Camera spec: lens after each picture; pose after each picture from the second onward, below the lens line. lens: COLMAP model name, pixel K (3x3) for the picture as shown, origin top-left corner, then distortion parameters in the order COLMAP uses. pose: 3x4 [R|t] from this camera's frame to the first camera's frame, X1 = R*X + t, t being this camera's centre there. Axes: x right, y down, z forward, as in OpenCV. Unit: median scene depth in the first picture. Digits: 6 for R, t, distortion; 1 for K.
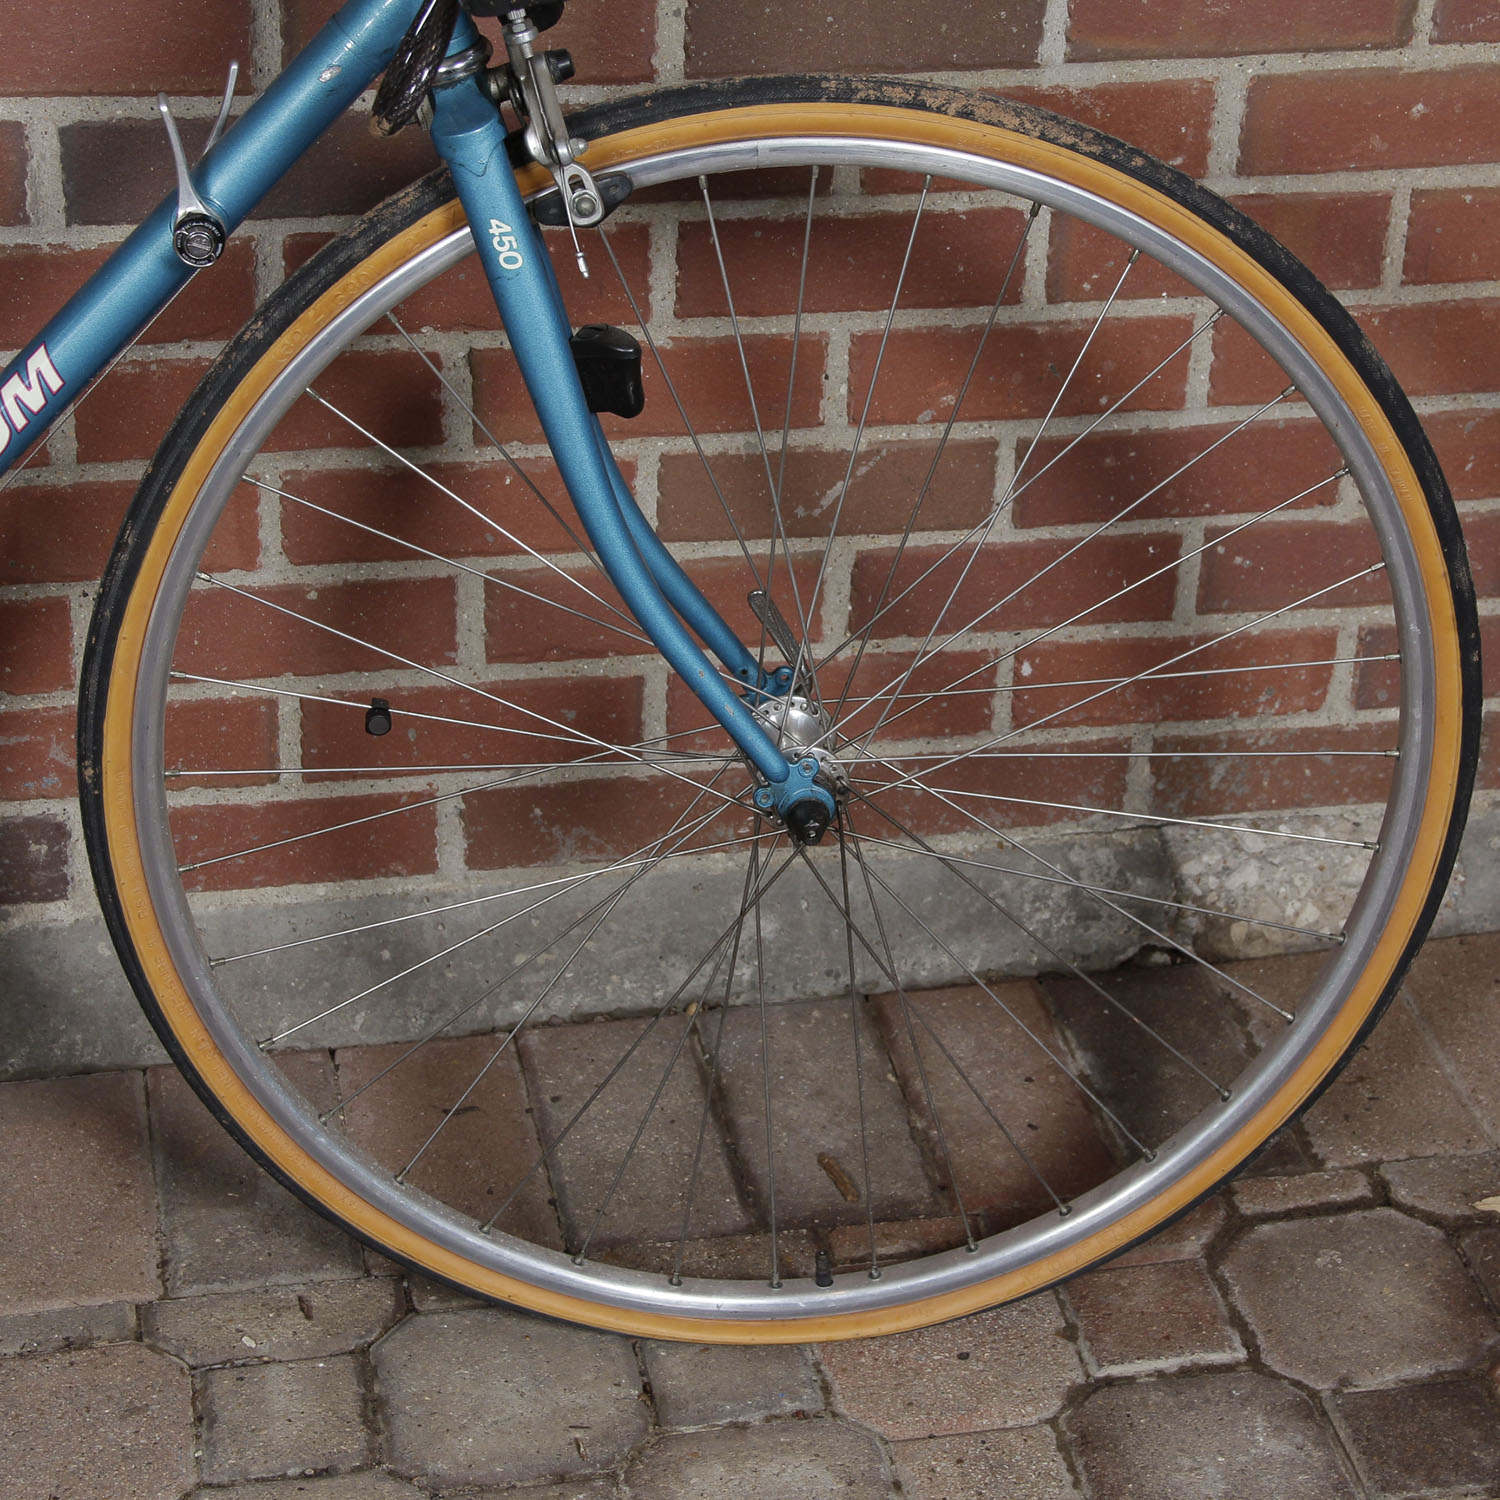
lens RADIAL K [[3783.0, 0, 813.9], [0, 3783.0, 737.4], [0, 0, 1]] dist [0.173569, 0.000000]
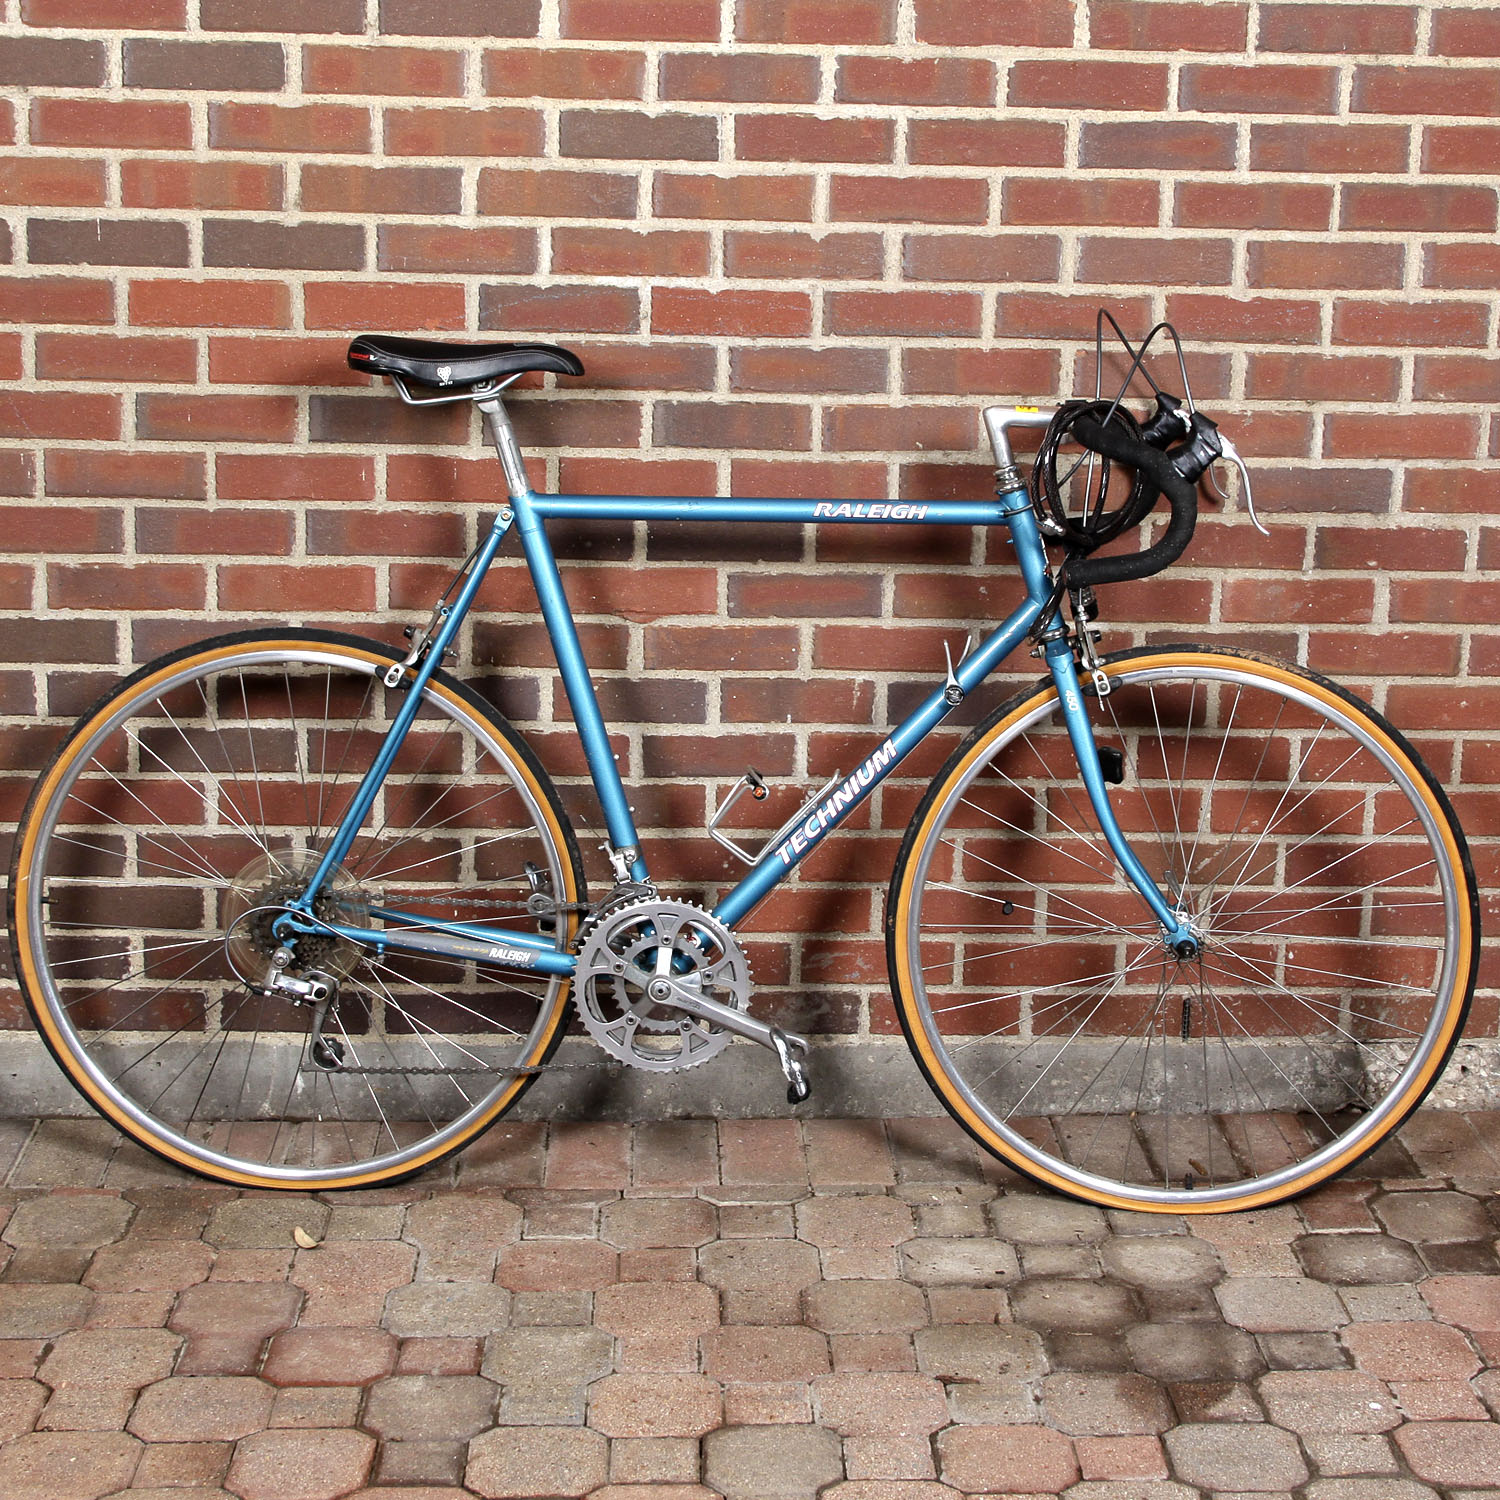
lens RADIAL K [[2932.8, 0, 756.0], [0, 2932.8, 751.1], [0, 0, 1]] dist [0.038654, 0.000000]
pose [[0.986287, 0.023457, -0.163366, 0.027638], [-0.068173, 0.959358, -0.273833, 0.386574], [0.150303, 0.281215, 0.947801, -0.756895]]
